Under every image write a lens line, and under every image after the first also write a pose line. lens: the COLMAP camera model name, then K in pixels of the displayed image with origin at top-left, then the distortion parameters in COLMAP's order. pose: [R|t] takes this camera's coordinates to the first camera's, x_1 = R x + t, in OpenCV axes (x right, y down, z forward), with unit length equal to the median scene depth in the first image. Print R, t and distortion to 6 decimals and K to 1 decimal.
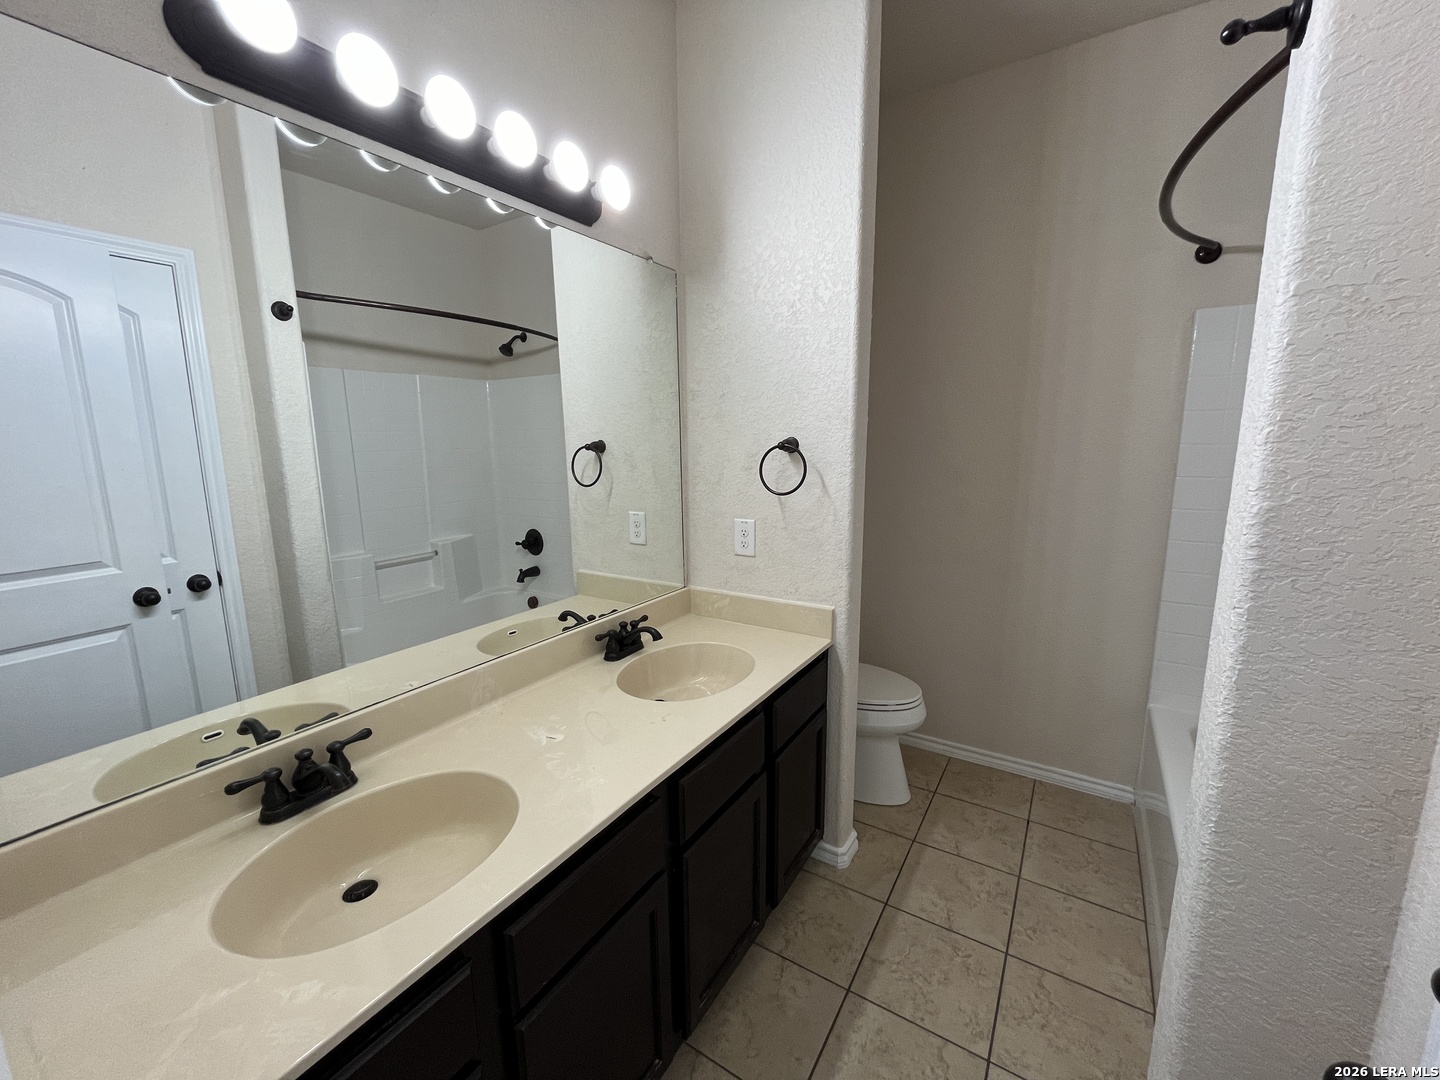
lens RADIAL K [[583.0, 0, 719.7], [0, 583.0, 538.2], [0, 0, 1]] dist [0.002048, -0.000362]
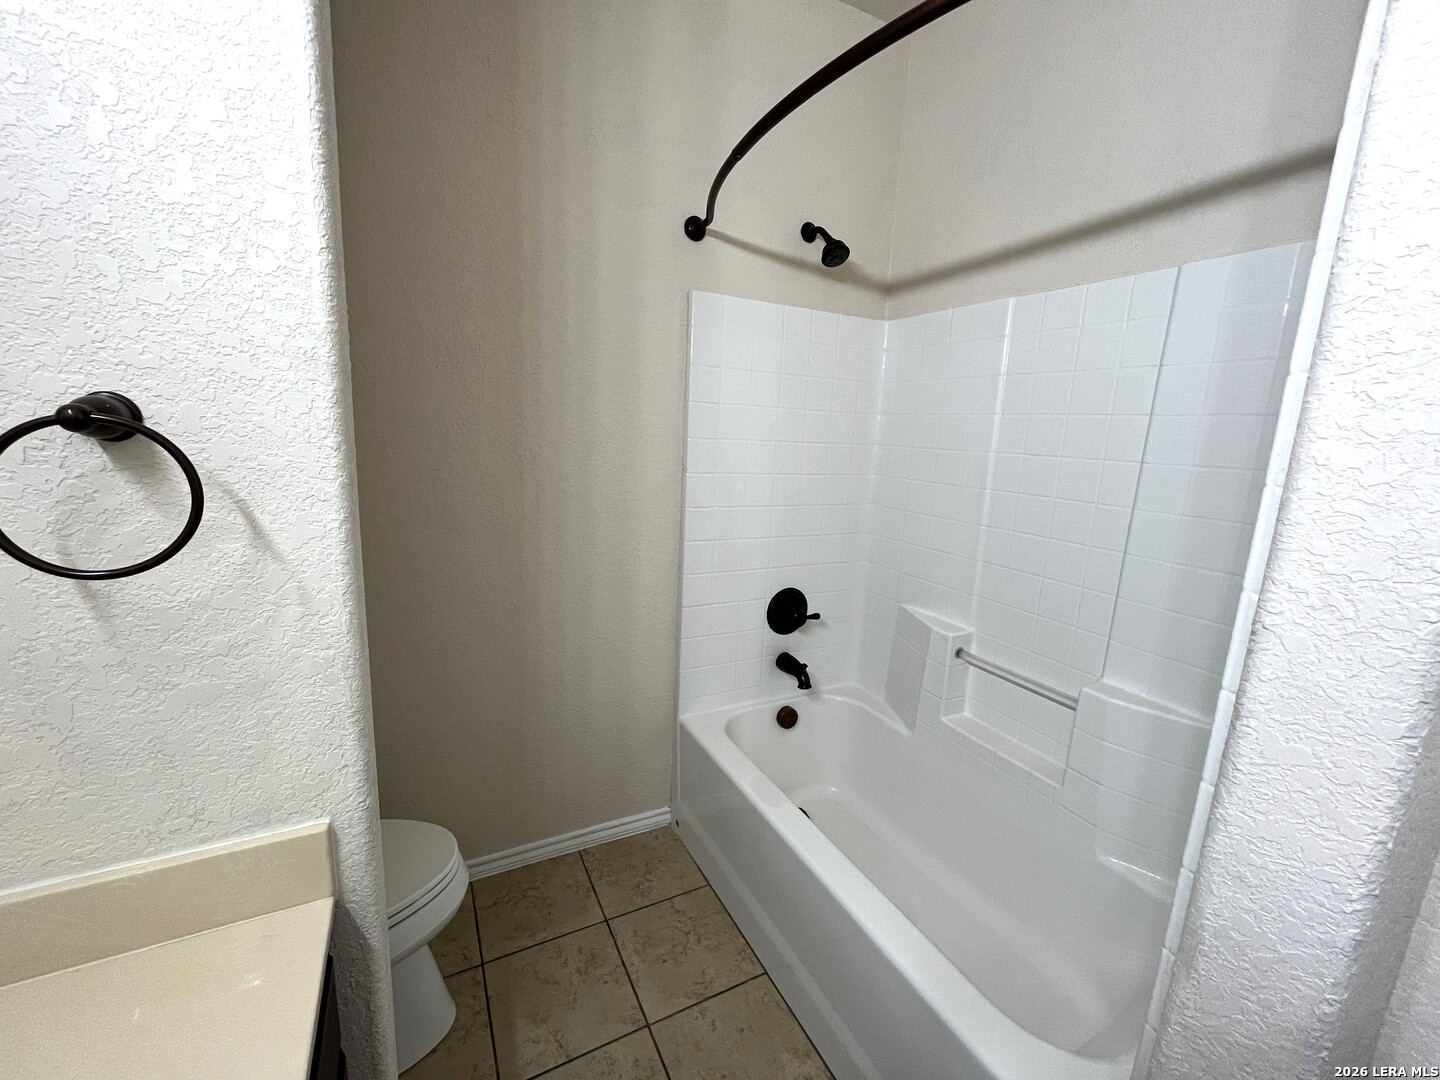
lens RADIAL K [[583.0, 0, 716.1], [0, 583.0, 540.5], [0, 0, 1]] dist [0.002048, -0.000362]
pose [[0.507255, -0.129309, 0.852040, 0.008182], [0.096325, 0.990991, 0.093050, -0.091194], [-0.856396, 0.034873, 0.515140, 0.553822]]
